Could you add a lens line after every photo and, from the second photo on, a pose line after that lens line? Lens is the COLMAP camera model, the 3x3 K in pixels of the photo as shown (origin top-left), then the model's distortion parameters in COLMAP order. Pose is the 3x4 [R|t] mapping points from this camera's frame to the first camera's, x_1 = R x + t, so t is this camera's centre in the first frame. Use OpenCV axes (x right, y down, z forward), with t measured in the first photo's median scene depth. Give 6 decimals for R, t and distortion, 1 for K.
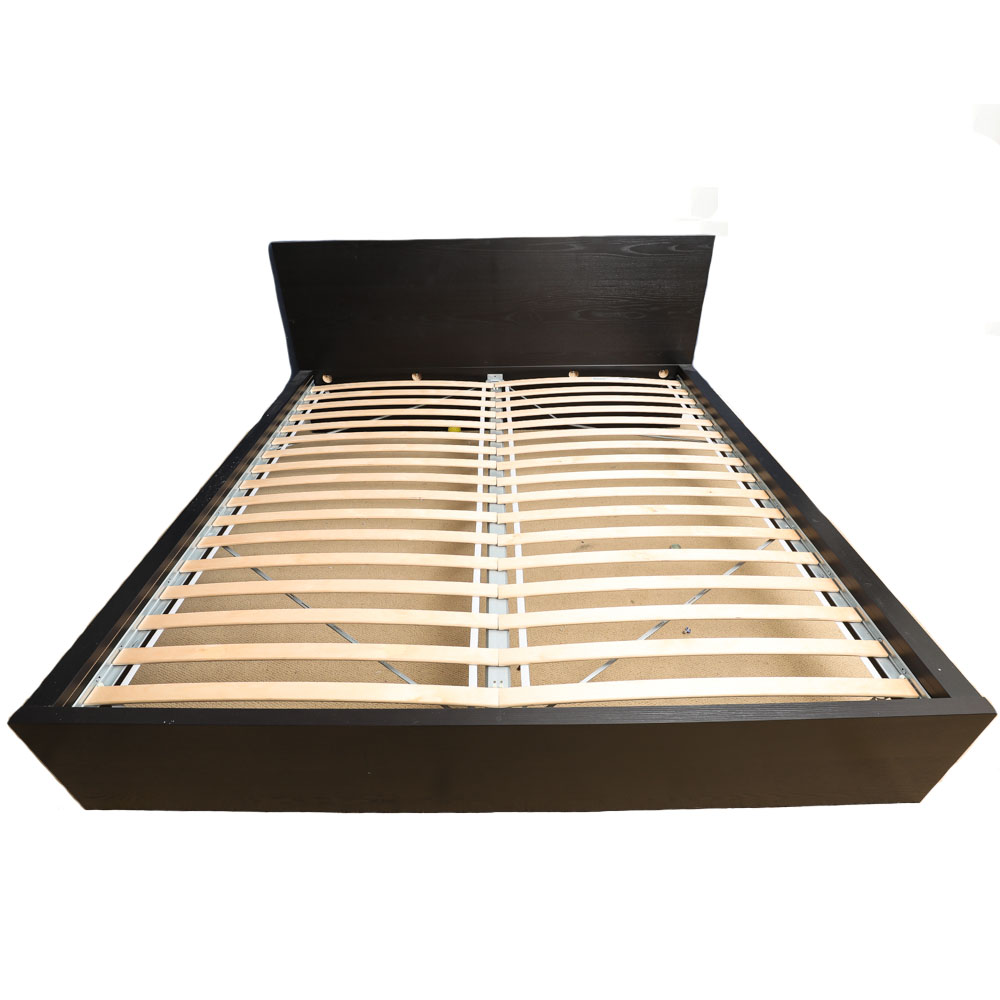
lens RADIAL K [[534.3, 0, 500.0], [0, 534.3, 500.0], [0, 0, 1]] dist [-0.021548, -0.001303]
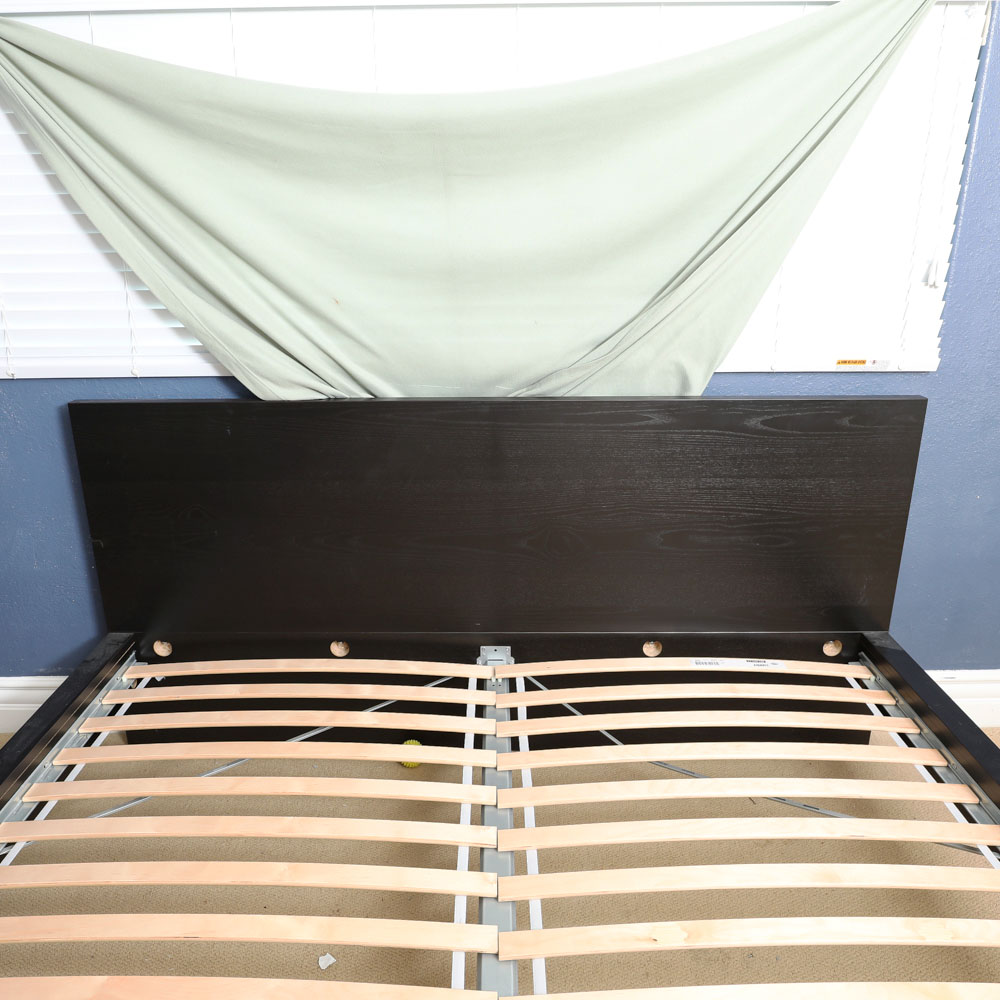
lens RADIAL K [[723.5, 0, 513.2], [0, 723.5, 501.0], [0, 0, 1]] dist [-0.000210, -0.045155]
pose [[0.999851, 0.003436, 0.016907, -0.004463], [0.000711, 0.970927, -0.239373, -0.203291], [-0.017238, 0.239350, 0.970780, 0.303370]]
